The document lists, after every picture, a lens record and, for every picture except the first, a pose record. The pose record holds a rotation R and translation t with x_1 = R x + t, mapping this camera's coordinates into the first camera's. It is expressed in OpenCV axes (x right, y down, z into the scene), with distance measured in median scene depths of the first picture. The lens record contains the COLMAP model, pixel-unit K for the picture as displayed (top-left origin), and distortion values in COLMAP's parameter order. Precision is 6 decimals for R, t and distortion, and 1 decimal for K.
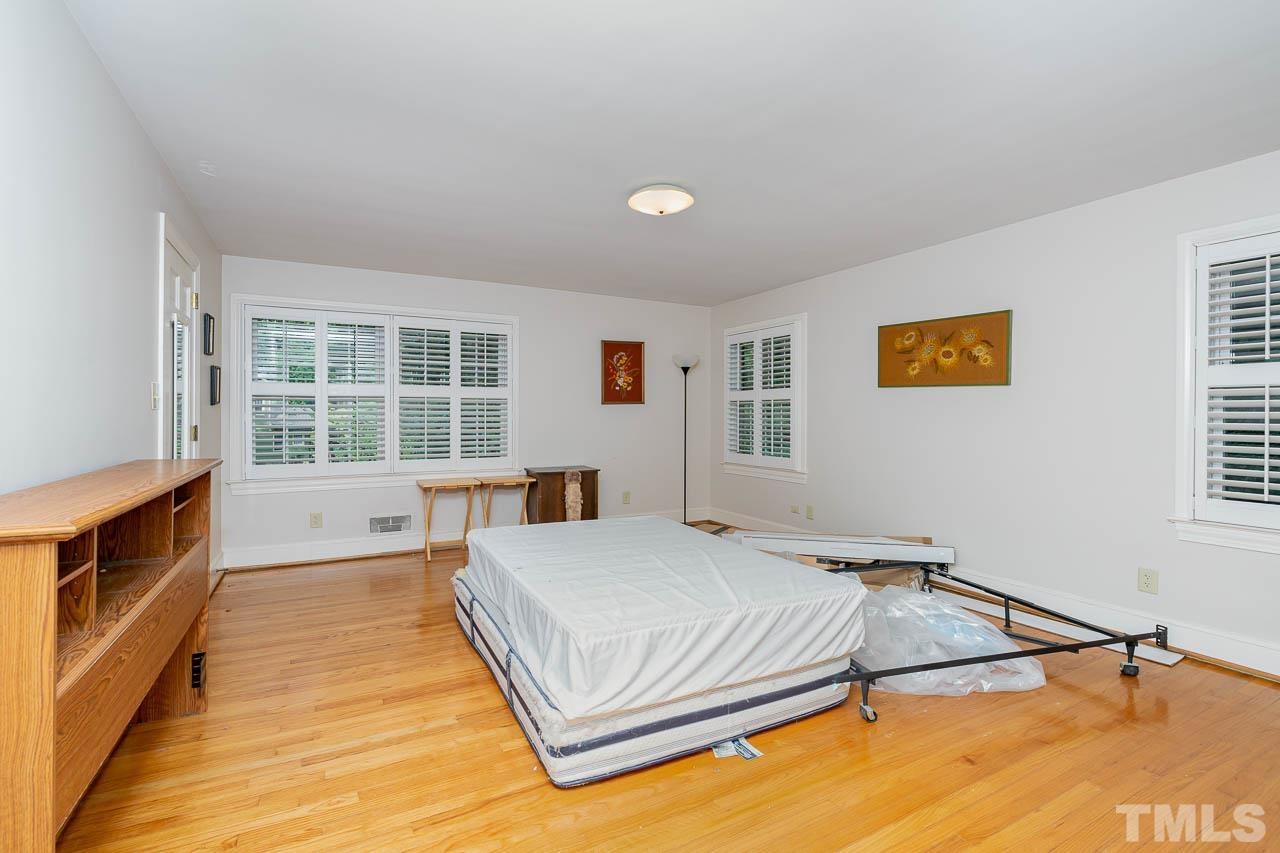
lens RADIAL K [[584.9, 0, 636.8], [0, 584.9, 422.4], [0, 0, 1]] dist [0.004402, 0.000391]
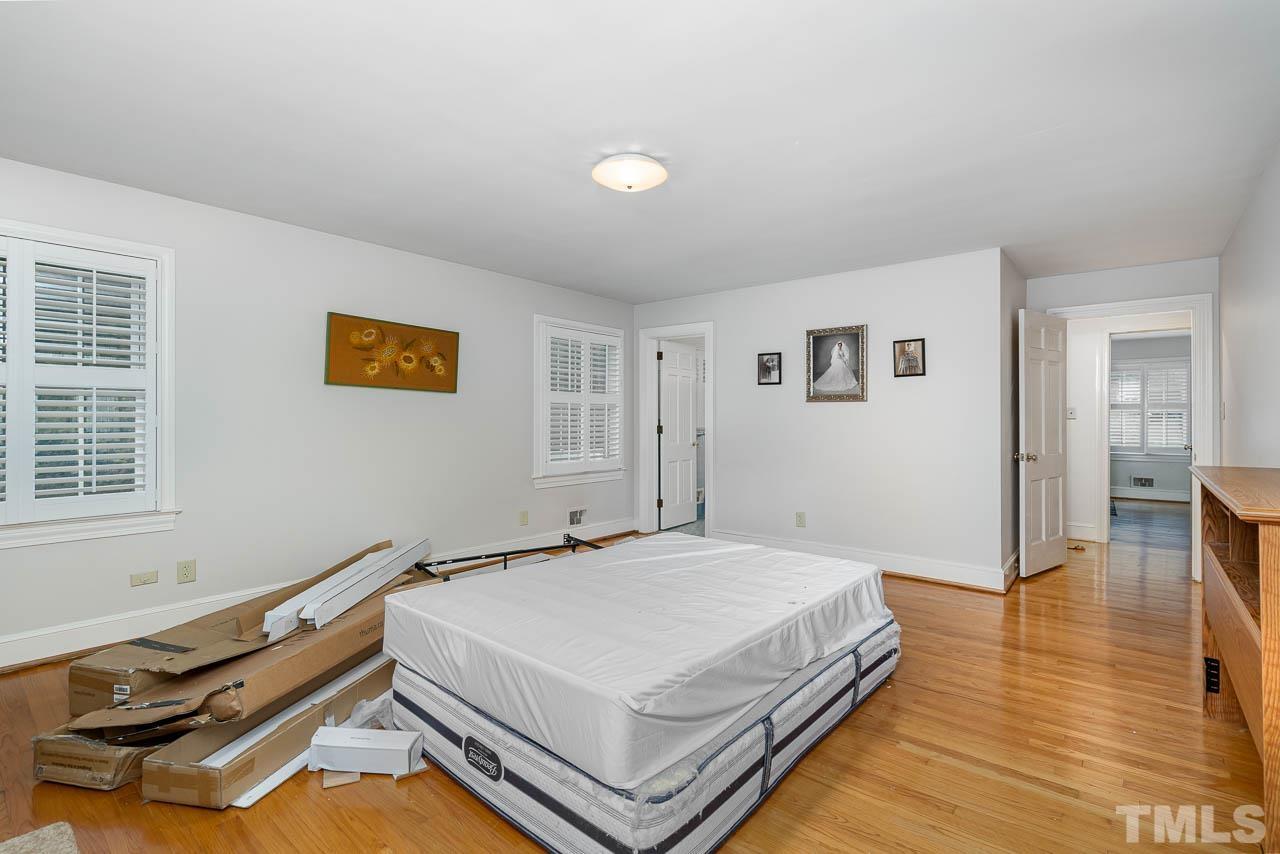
lens RADIAL K [[584.9, 0, 633.7], [0, 584.9, 420.0], [0, 0, 1]] dist [0.004402, 0.000391]
pose [[-0.355025, -0.013971, 0.934752, -0.594005], [0.000471, 0.999886, 0.015123, -0.023363], [-0.934857, 0.005809, -0.354978, 0.991165]]
